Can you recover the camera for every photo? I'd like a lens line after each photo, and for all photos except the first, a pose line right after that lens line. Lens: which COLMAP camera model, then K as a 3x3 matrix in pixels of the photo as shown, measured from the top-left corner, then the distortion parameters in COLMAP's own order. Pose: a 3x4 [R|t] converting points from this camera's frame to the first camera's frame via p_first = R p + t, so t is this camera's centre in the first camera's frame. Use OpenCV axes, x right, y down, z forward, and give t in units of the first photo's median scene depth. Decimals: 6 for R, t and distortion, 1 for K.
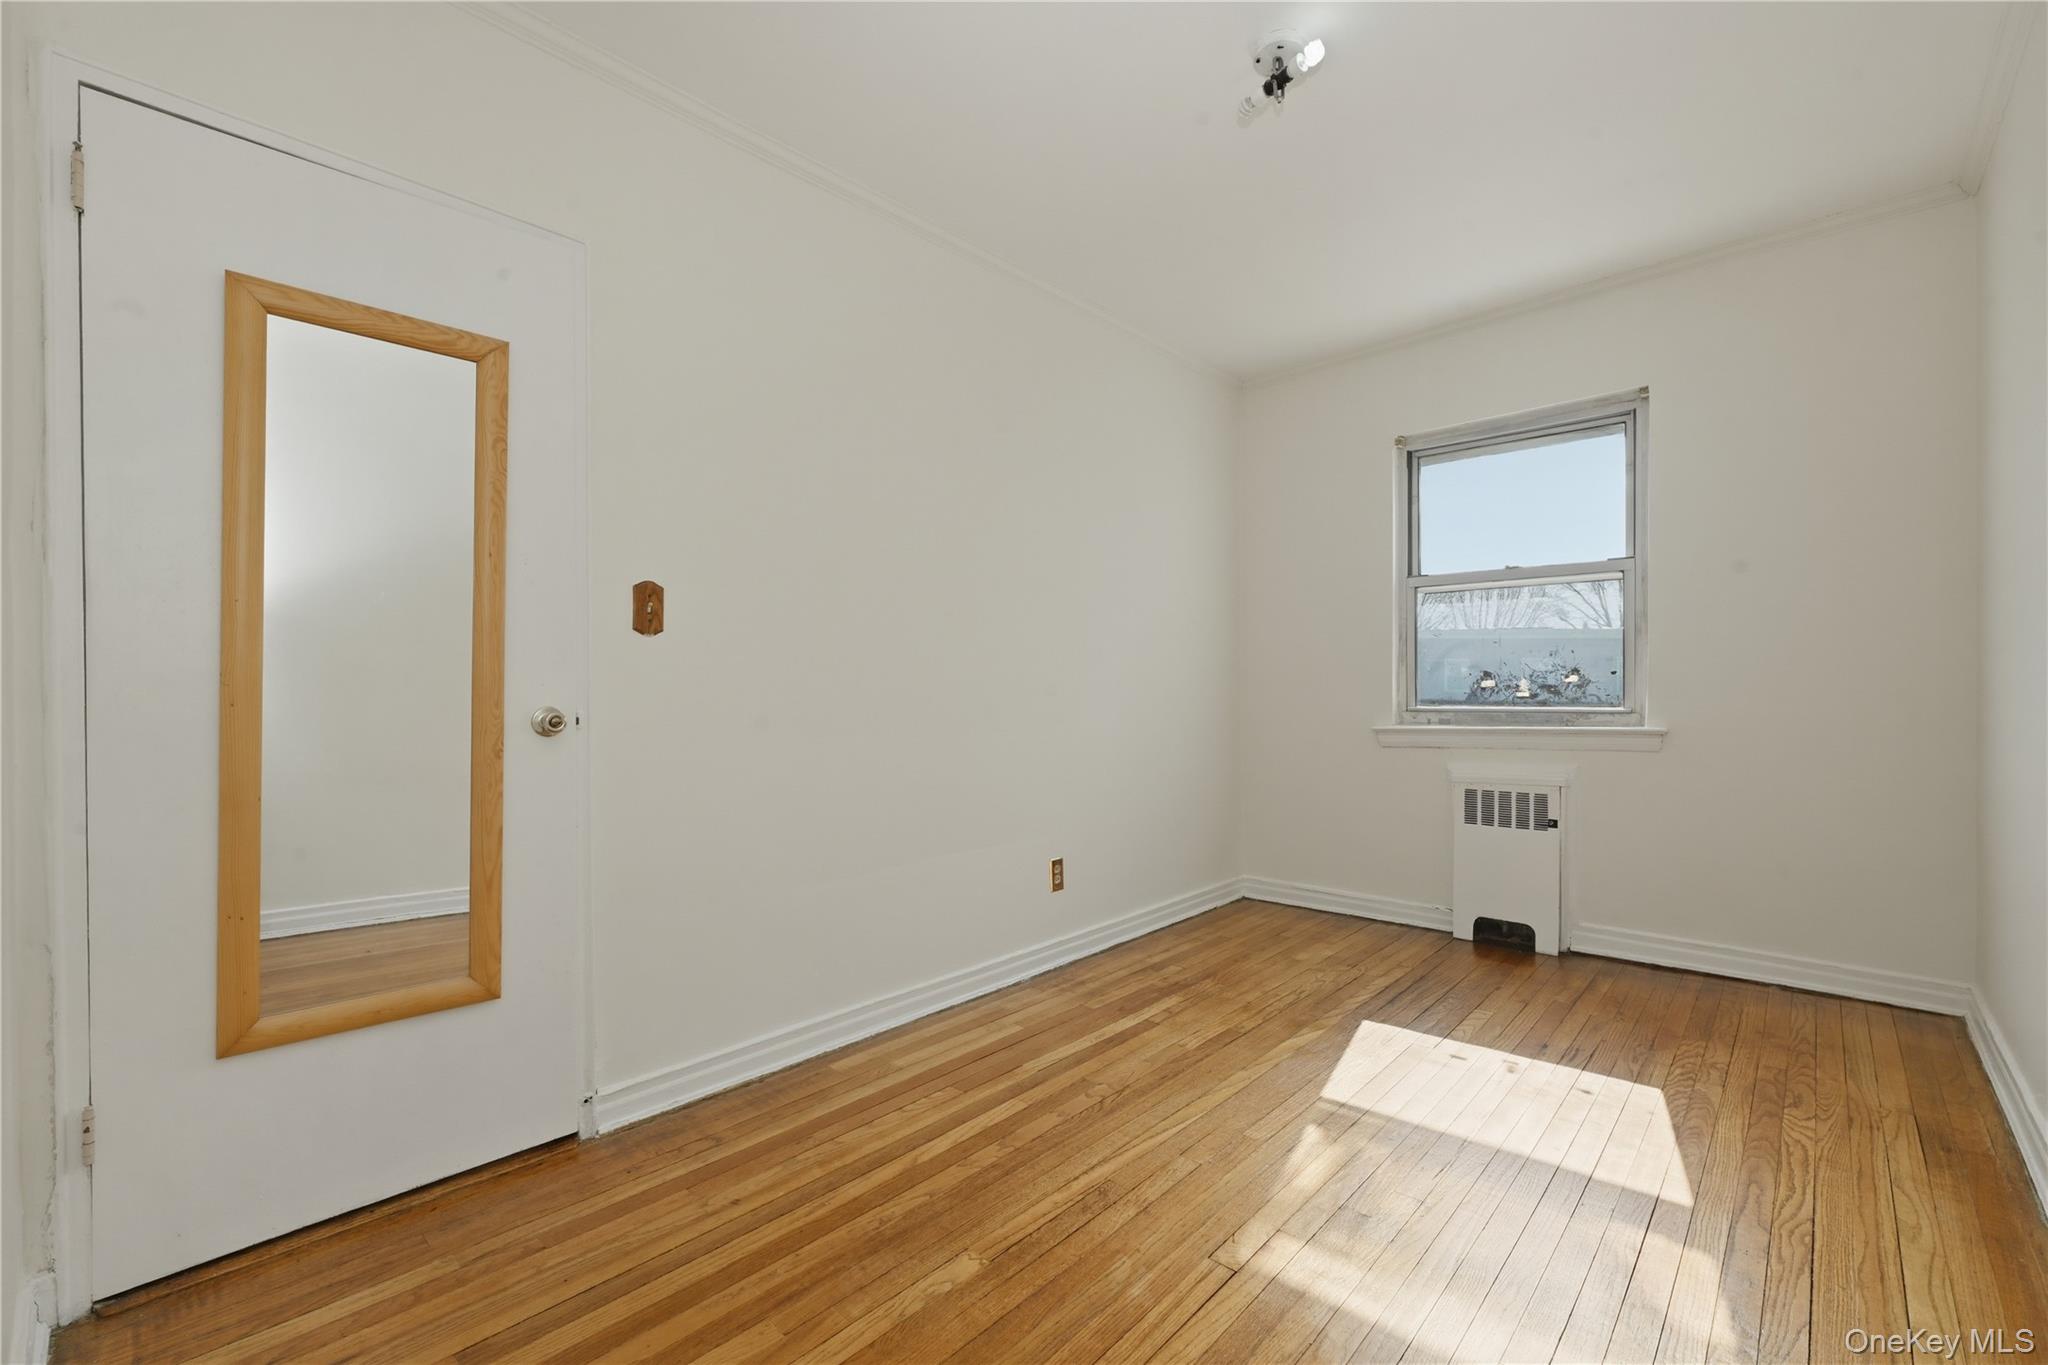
lens RADIAL K [[871.1, 0, 1025.7], [0, 871.1, 681.1], [0, 0, 1]] dist [0.003398, 0.000254]
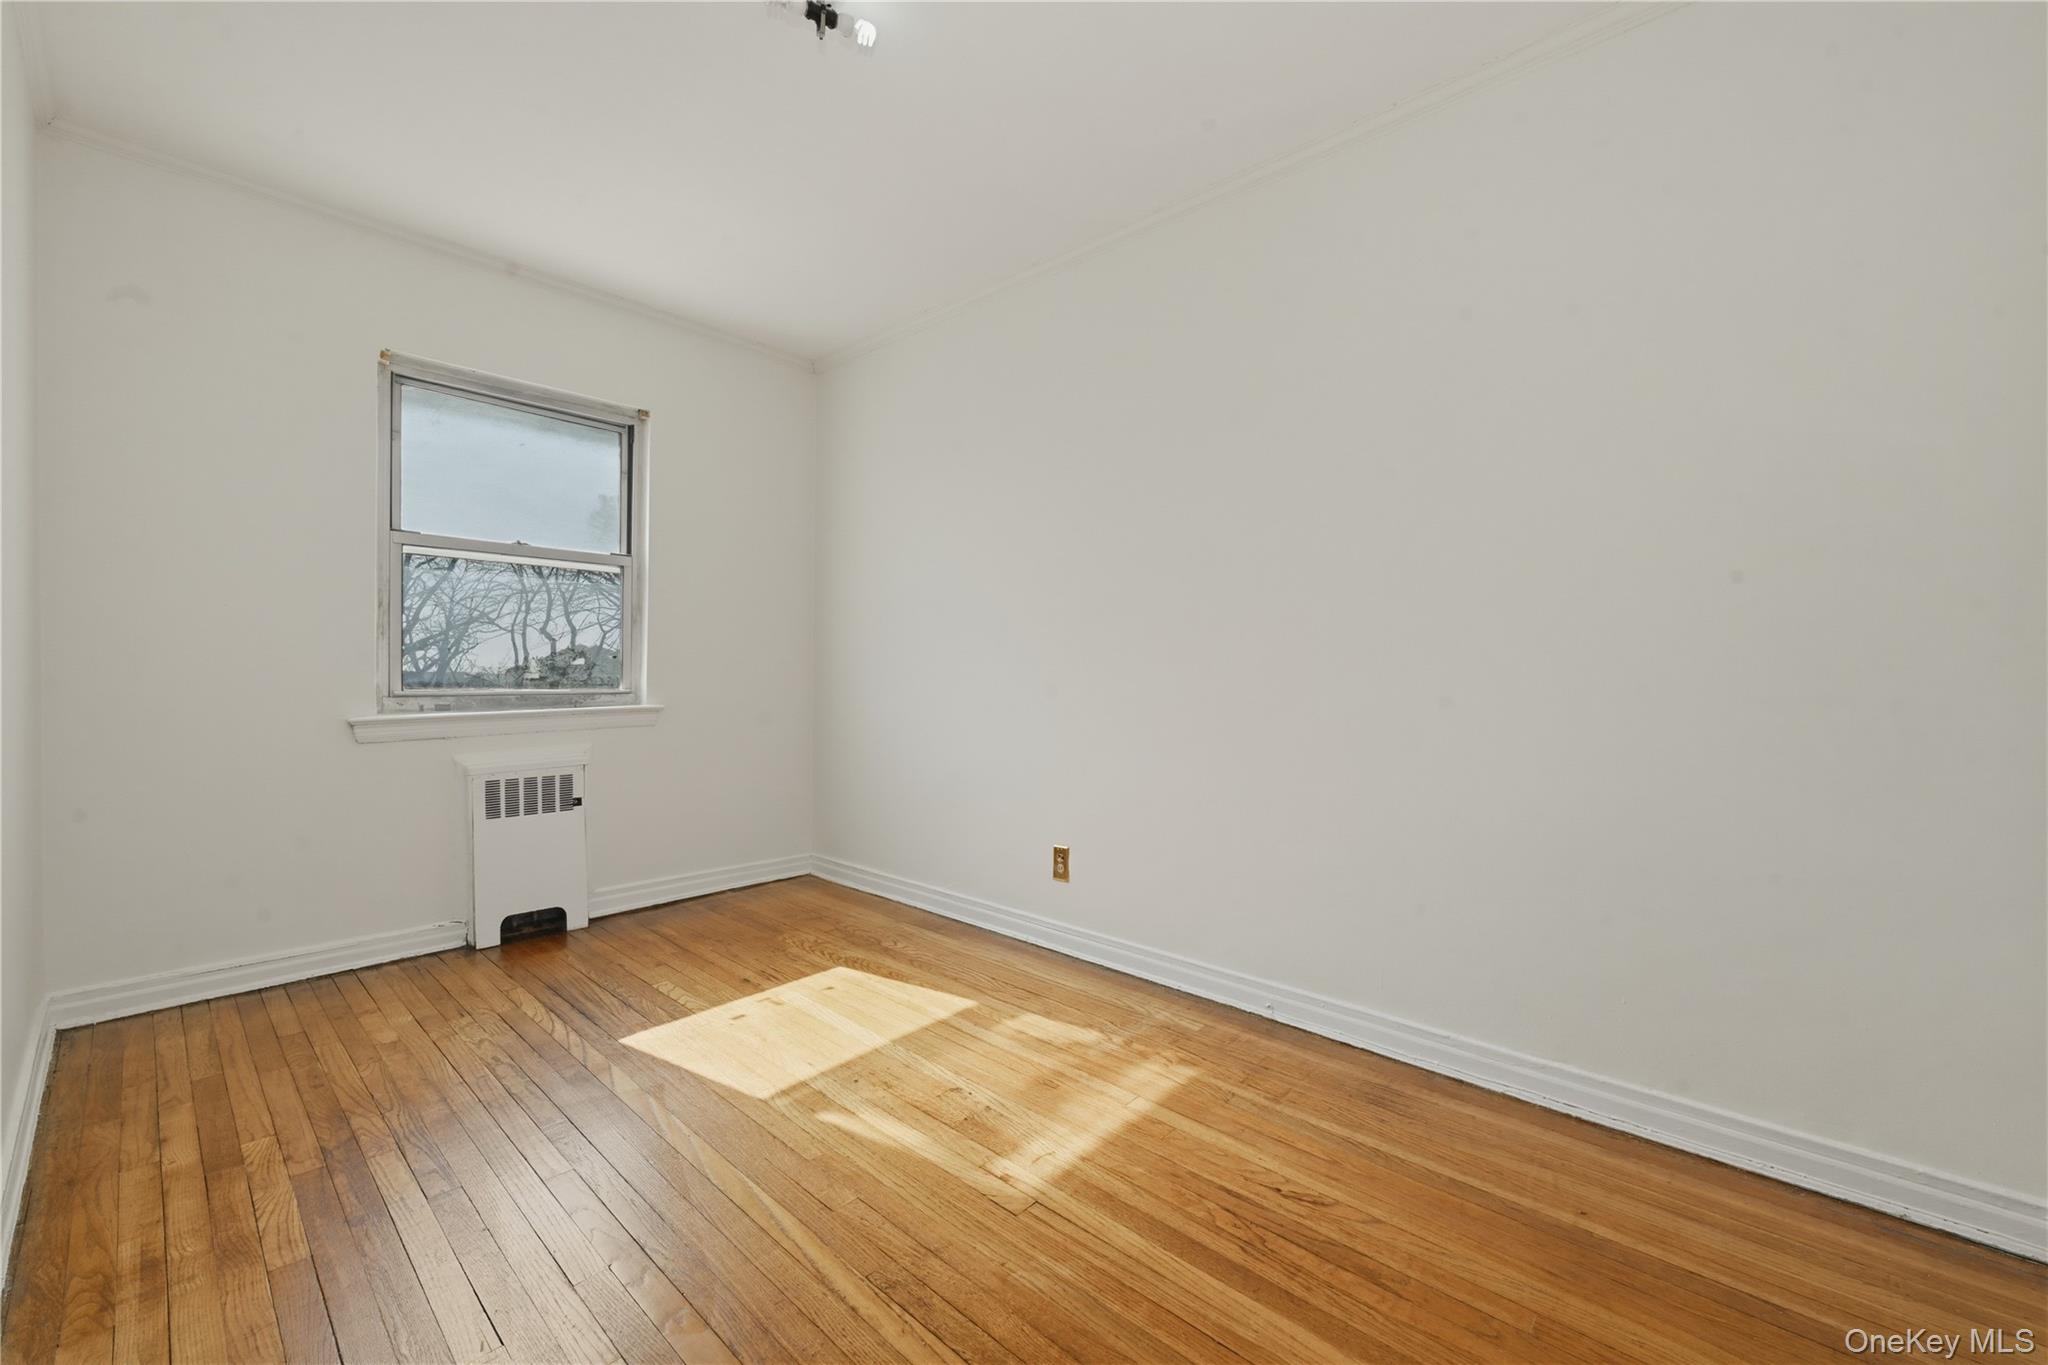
lens RADIAL K [[813.5, 0, 1030.2], [0, 813.5, 685.0], [0, 0, 1]] dist [-0.000554, 0.000074]
pose [[-0.004653, -0.008706, 0.999951, -0.407368], [-0.019236, 0.999778, 0.008615, 0.007585], [-0.999804, -0.019195, -0.004819, 0.534892]]
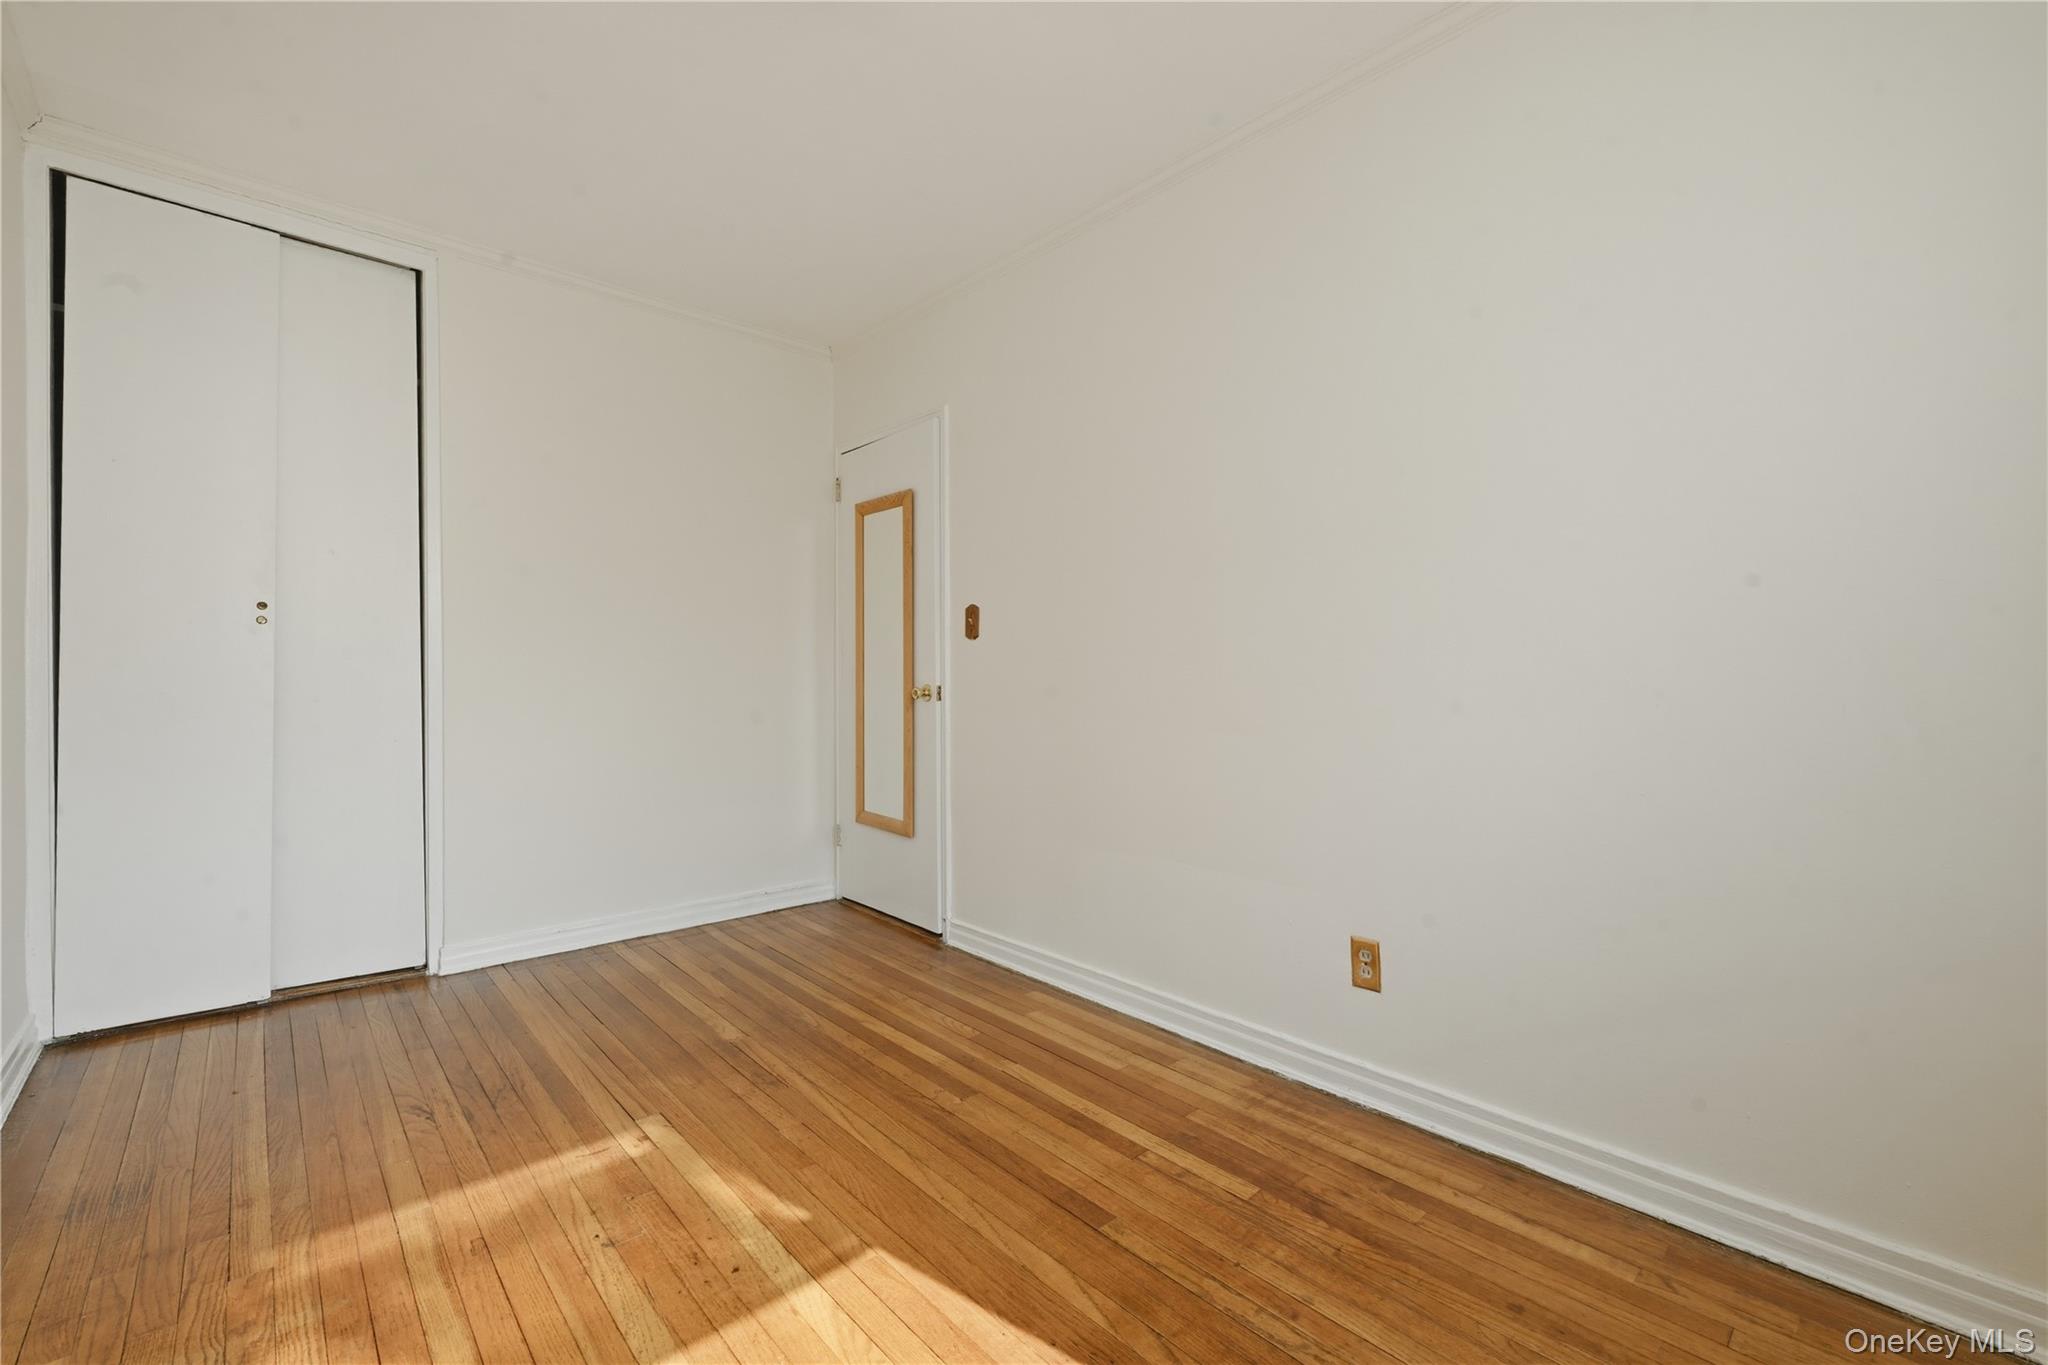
lens RADIAL K [[861.2, 0, 1020.0], [0, 861.2, 673.9], [0, 0, 1]] dist [0.000790, 0.000039]
pose [[-0.094995, 0.005936, -0.995460, 0.770633], [0.007844, 0.999956, 0.005214, 0.000036], [0.995447, -0.007313, -0.095038, 0.890111]]
